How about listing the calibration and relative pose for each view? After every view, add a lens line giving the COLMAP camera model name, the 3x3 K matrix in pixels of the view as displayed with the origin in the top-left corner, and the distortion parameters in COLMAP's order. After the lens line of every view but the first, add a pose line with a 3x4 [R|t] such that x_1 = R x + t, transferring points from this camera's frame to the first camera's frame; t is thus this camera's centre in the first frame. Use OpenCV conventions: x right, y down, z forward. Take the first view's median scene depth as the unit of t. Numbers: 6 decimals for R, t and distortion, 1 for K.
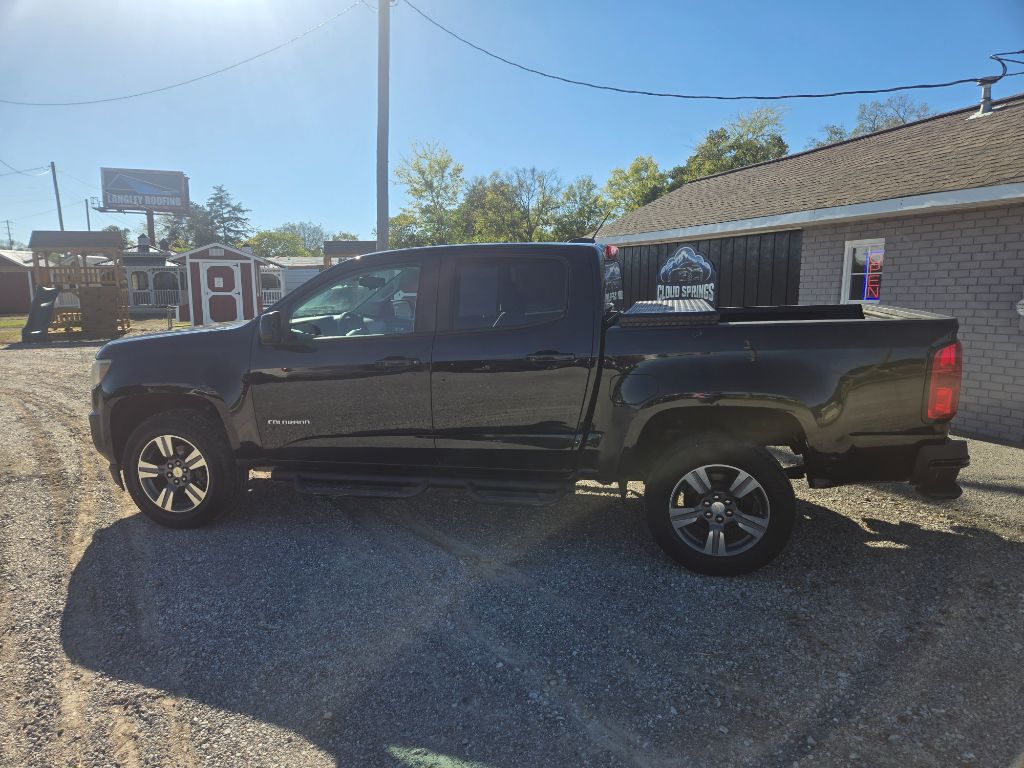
lens RADIAL K [[704.7, 0, 508.4], [0, 704.7, 396.1], [0, 0, 1]] dist [0.072382, -0.064637]
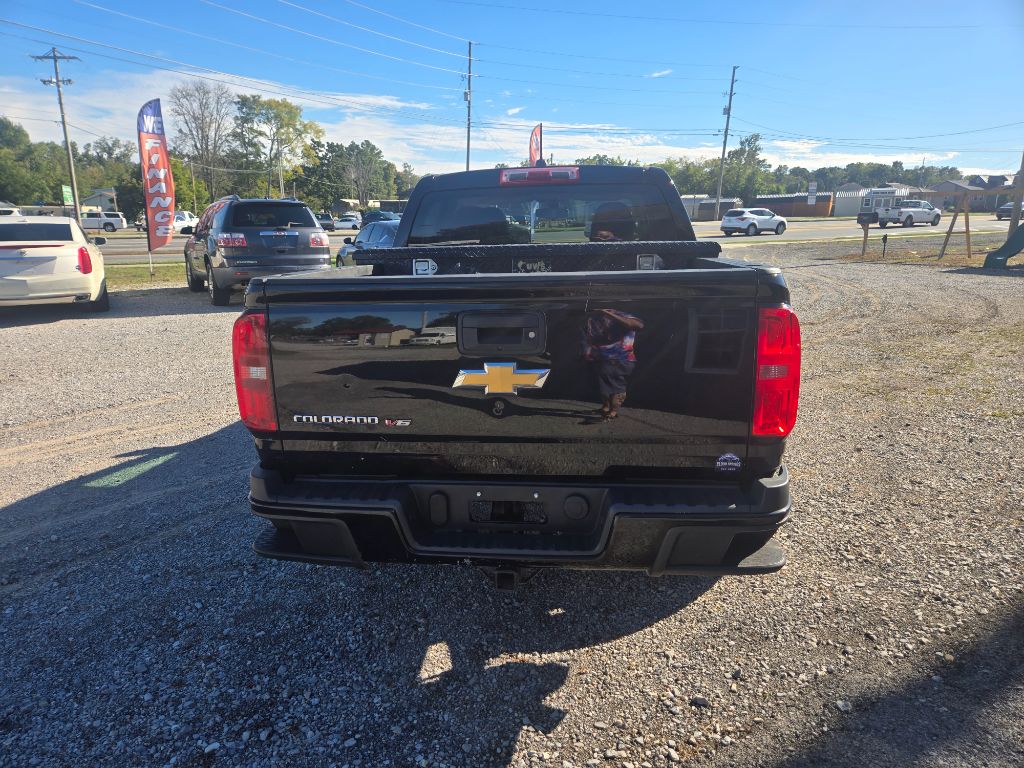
lens RADIAL K [[706.3, 0, 502.8], [0, 706.3, 383.2], [0, 0, 1]] dist [0.065709, -0.063222]
pose [[0.076311, 0.234006, -0.969236, 0.104749], [-0.148472, 0.963900, 0.221029, -0.015409], [0.985968, 0.127037, 0.108300, 0.095714]]
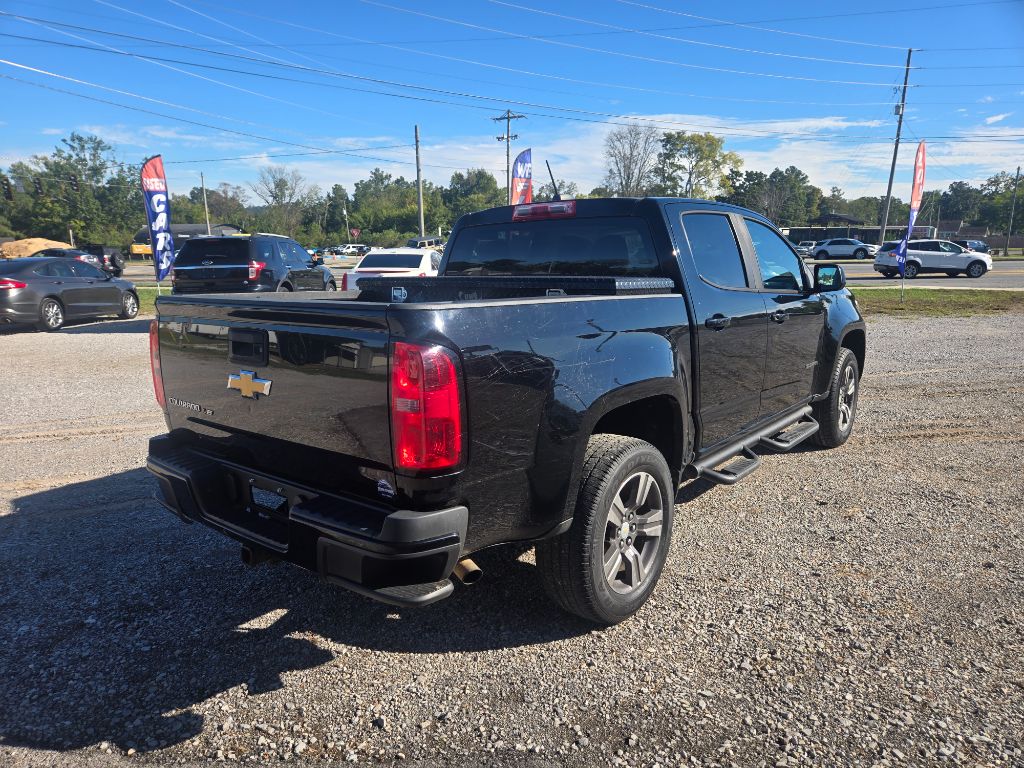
lens RADIAL K [[706.3, 0, 502.8], [0, 706.3, 383.2], [0, 0, 1]] dist [0.065709, -0.063222]
pose [[-0.489551, 0.172599, -0.854722, 0.097503], [-0.124924, 0.956220, 0.264646, -0.023523], [0.862980, 0.236332, -0.446556, 0.145905]]
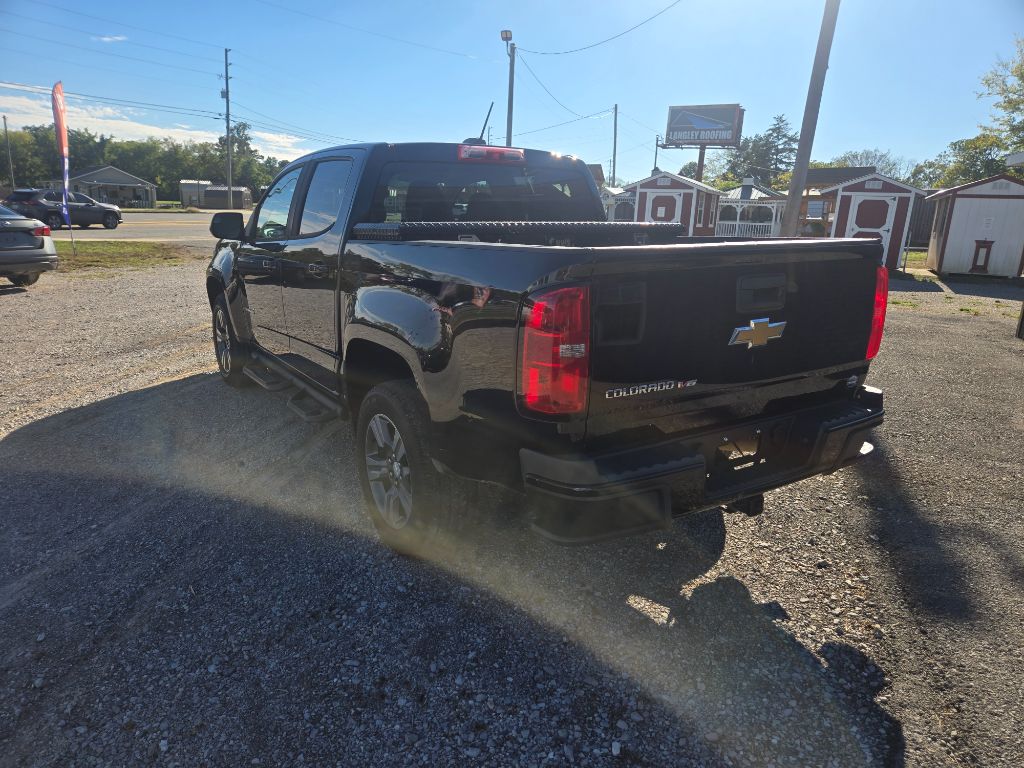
lens RADIAL K [[704.7, 0, 508.4], [0, 704.7, 396.1], [0, 0, 1]] dist [0.072382, -0.064637]
pose [[0.707190, 0.202247, -0.677479, 0.082584], [-0.144453, 0.979332, 0.141571, -0.005044], [0.692110, -0.002254, 0.721789, 0.045276]]
